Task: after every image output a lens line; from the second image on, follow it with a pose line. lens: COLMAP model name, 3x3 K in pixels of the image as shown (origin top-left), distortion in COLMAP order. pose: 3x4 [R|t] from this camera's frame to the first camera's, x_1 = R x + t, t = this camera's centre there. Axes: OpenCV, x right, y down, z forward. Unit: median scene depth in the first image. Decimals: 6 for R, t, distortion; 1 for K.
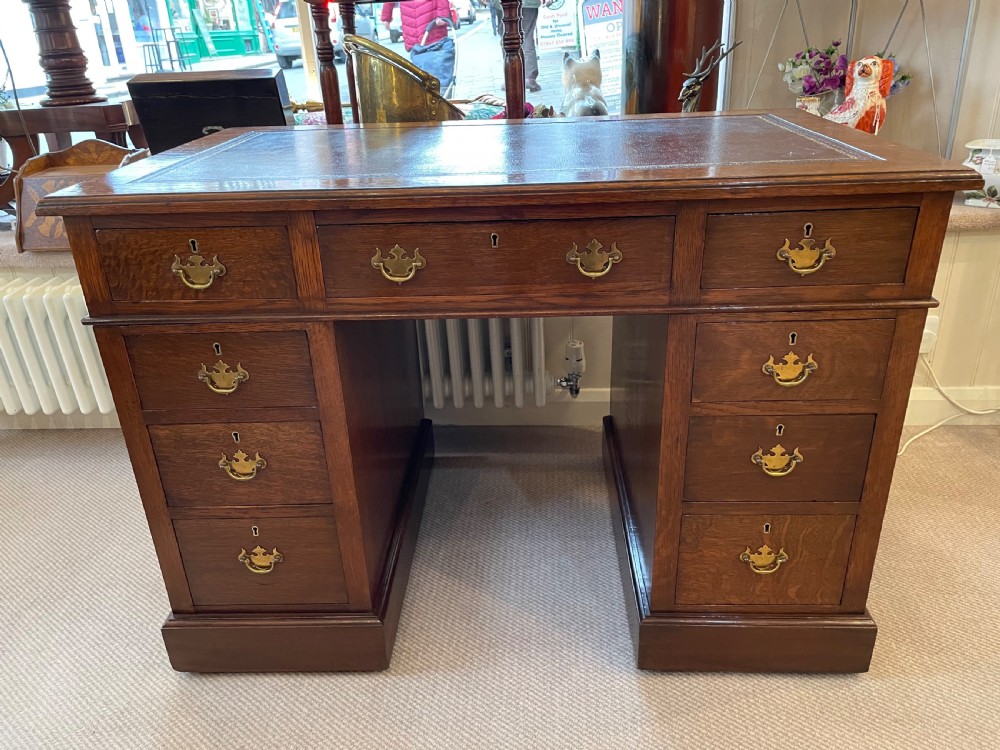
lens RADIAL K [[754.7, 0, 490.0], [0, 754.7, 365.1], [0, 0, 1]] dist [0.080776, -0.112155]
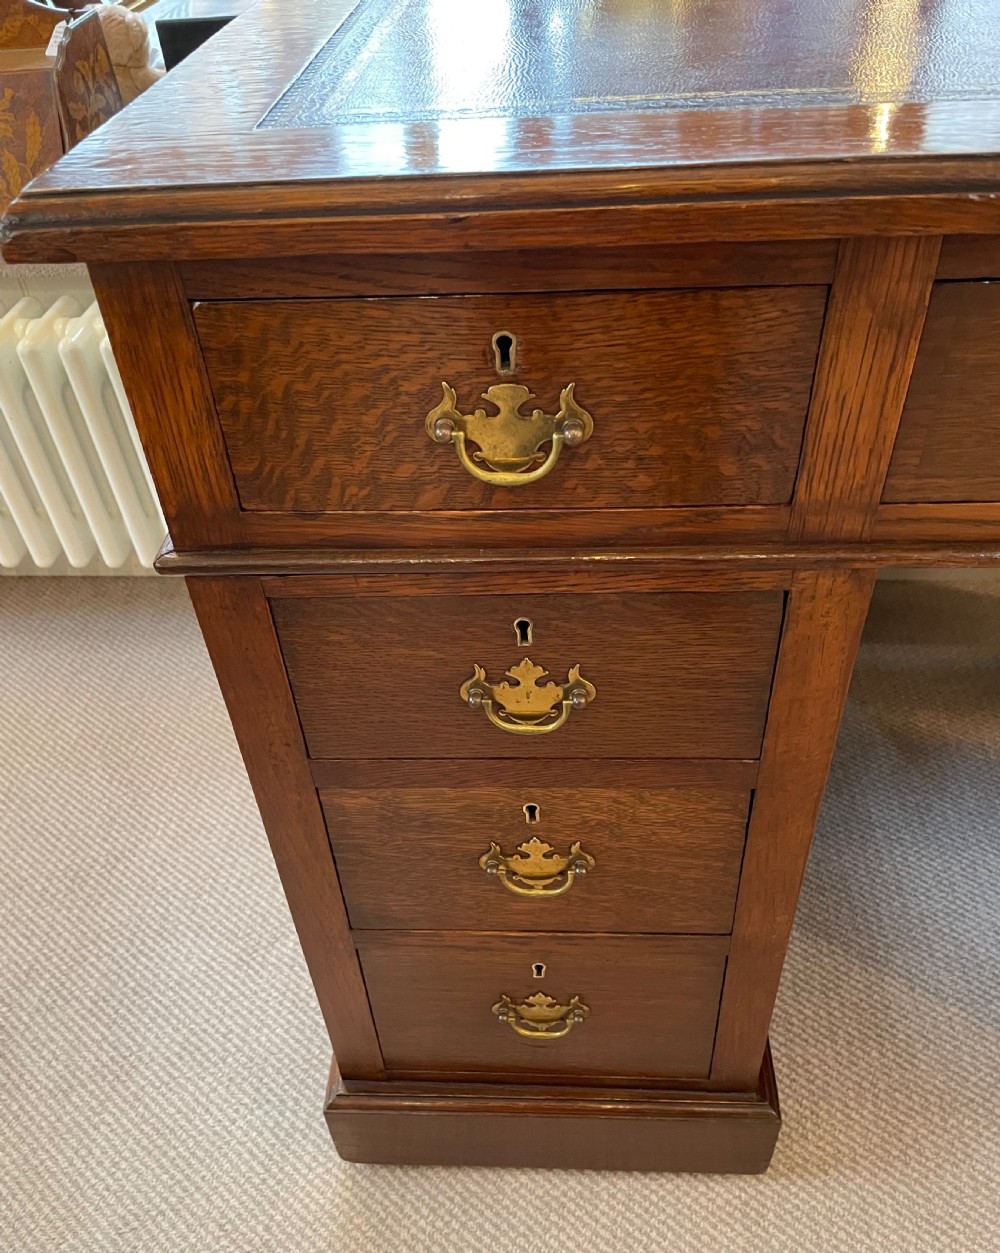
lens RADIAL K [[1019.0, 0, 493.3], [0, 1019.0, 669.9], [0, 0, 1]] dist [0.063488, -0.096552]
pose [[0.999840, 0.000172, -0.017900, -0.306994], [0.005048, 0.956661, 0.291159, -0.122996], [0.017175, -0.291203, 0.956507, 0.445928]]
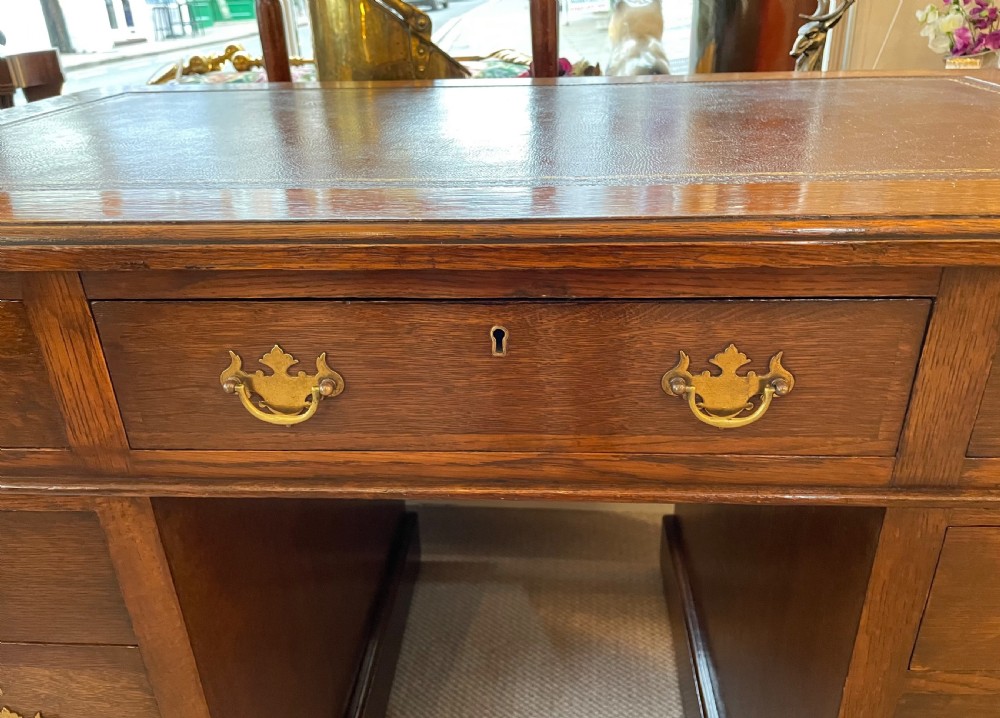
lens RADIAL K [[770.1, 0, 500.0], [0, 770.1, 359.0], [0, 0, 1]] dist [0.055037, -0.094224]
pose [[0.999747, 0.018283, -0.013109, 0.010078], [-0.017995, 0.999602, 0.021718, -0.128564], [0.013500, -0.021477, 0.999678, 0.436305]]
